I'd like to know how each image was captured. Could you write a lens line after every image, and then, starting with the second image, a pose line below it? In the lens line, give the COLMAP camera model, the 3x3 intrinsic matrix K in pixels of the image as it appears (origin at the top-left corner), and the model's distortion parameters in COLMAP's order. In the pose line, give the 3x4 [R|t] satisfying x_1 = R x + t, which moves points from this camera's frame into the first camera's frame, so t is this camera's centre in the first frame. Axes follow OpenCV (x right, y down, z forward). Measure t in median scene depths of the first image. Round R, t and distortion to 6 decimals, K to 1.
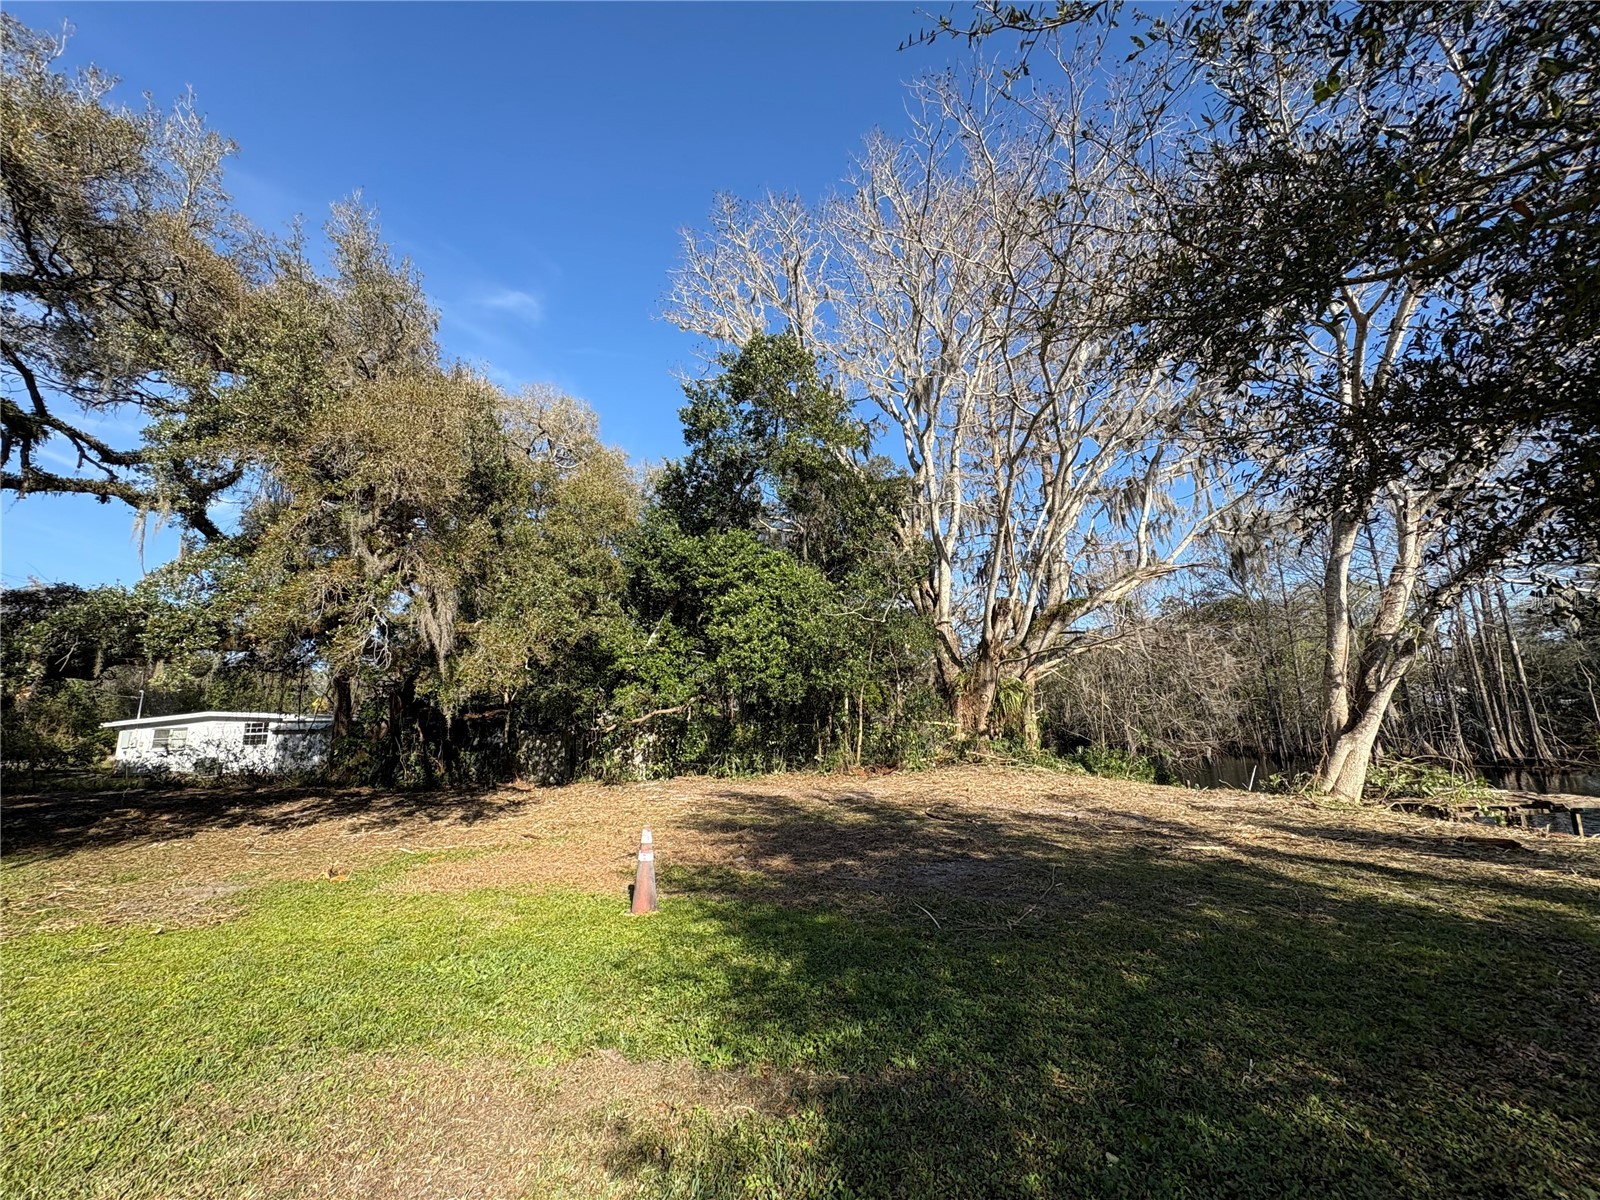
lens RADIAL K [[632.2, 0, 799.9], [0, 632.2, 596.6], [0, 0, 1]] dist [-0.001728, 0.000466]
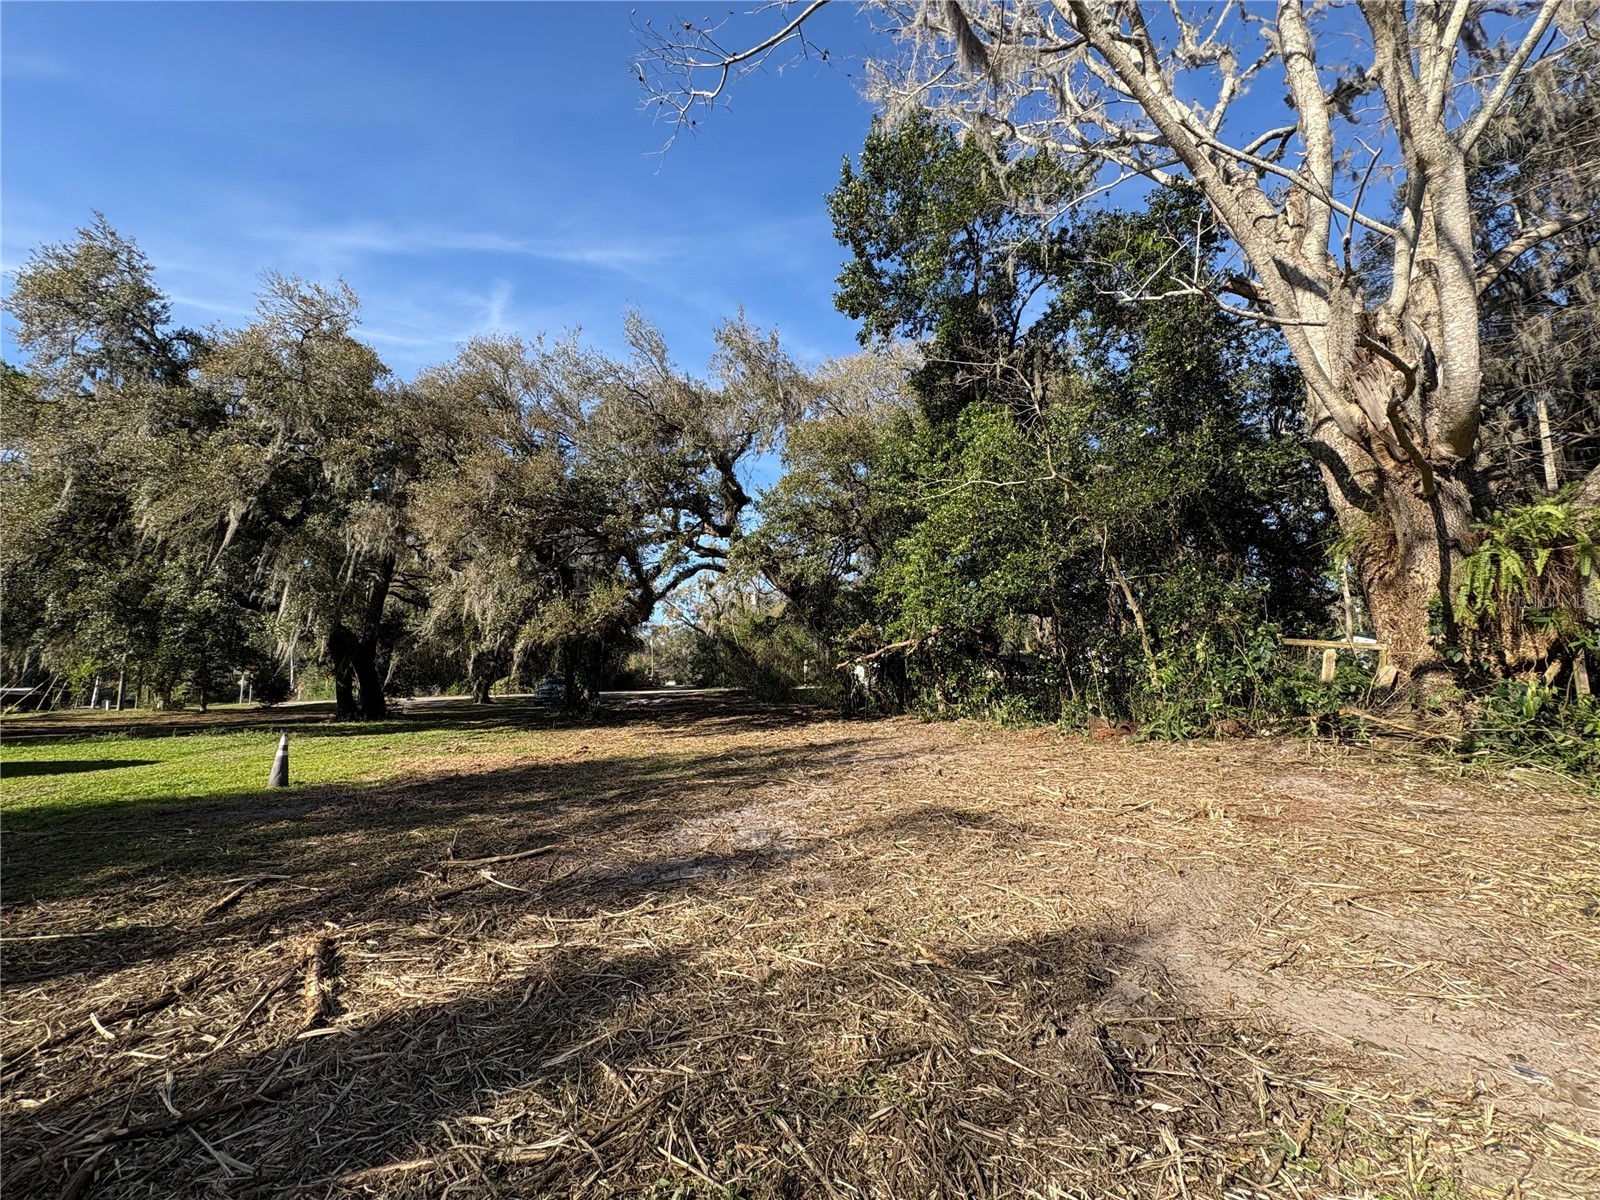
lens RADIAL K [[632.2, 0, 800.3], [0, 632.2, 600.0], [0, 0, 1]] dist [-0.001728, 0.000466]
pose [[0.352464, -0.103431, -0.930092, 0.620403], [0.205022, 0.978263, -0.031094, 0.128907], [0.913091, -0.179730, 0.366008, 0.604828]]
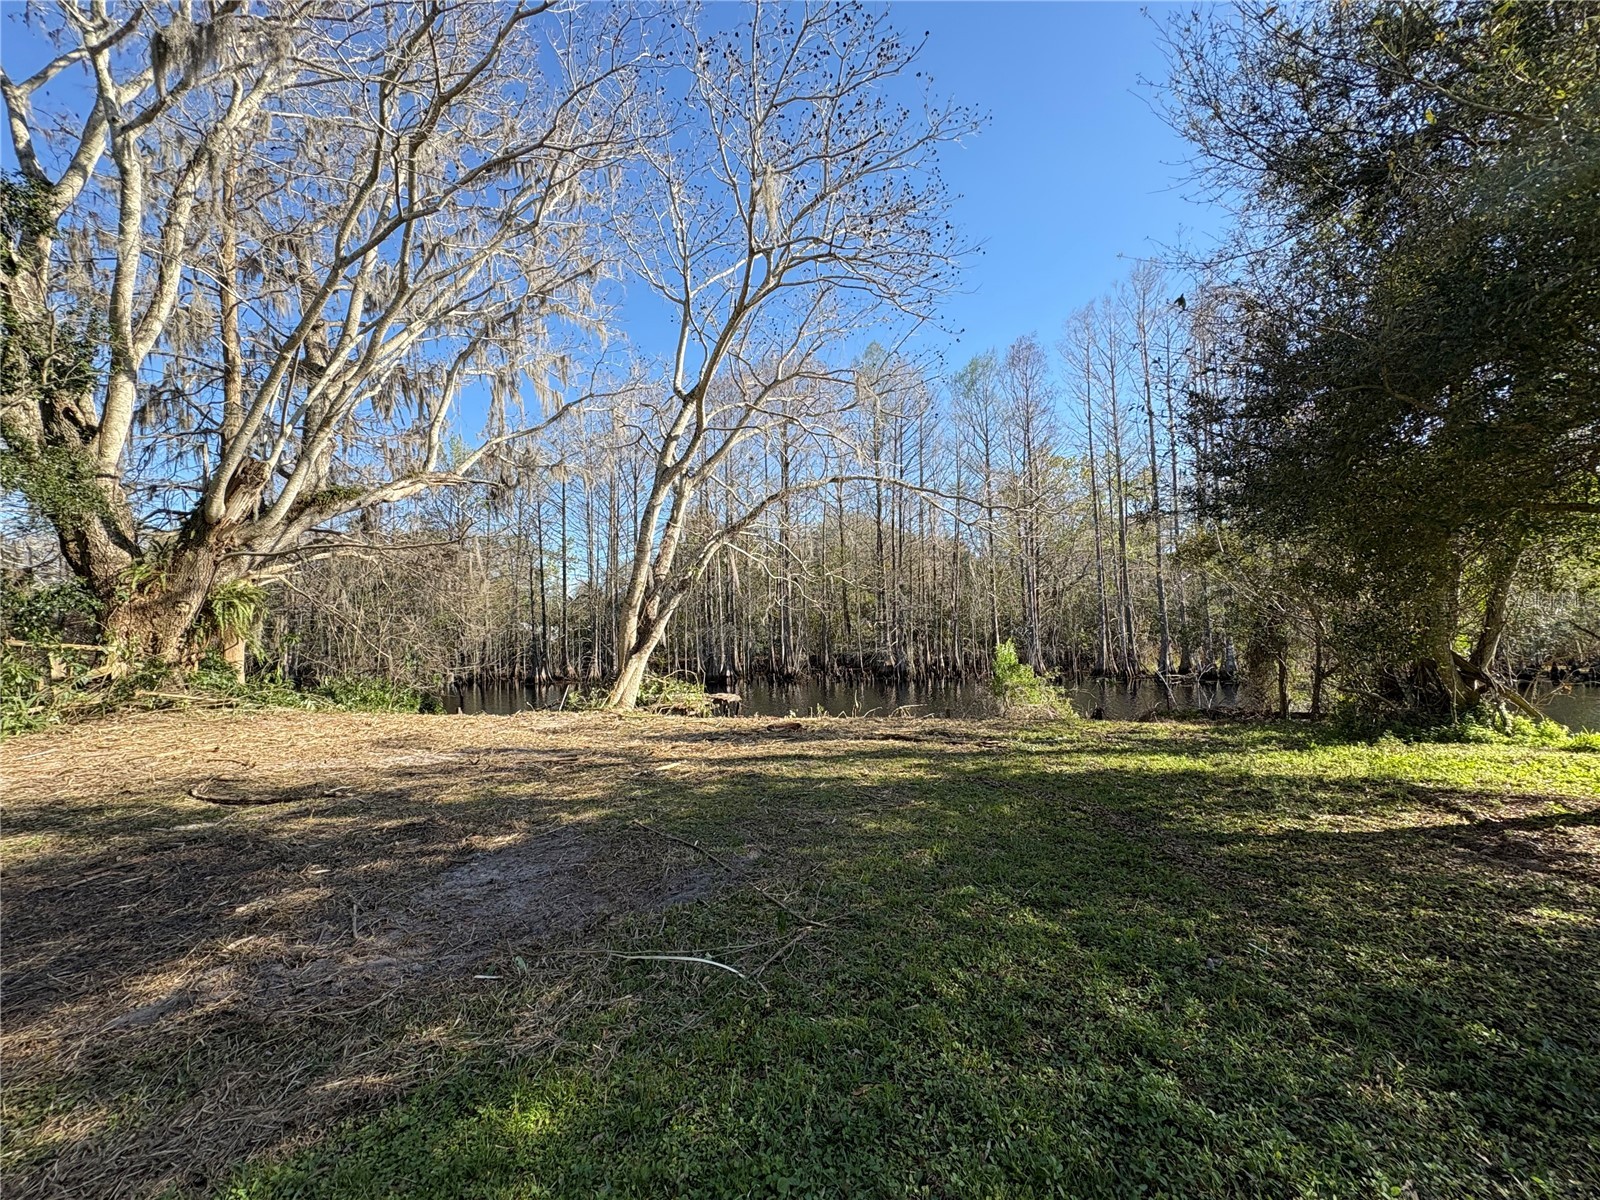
lens RADIAL K [[632.2, 0, 801.0], [0, 632.2, 602.4], [0, 0, 1]] dist [-0.001728, 0.000466]
pose [[0.358117, 0.070711, 0.930995, -0.089925], [-0.177496, 0.984100, -0.006469, 0.059536], [-0.916650, -0.162931, 0.364974, 0.242064]]
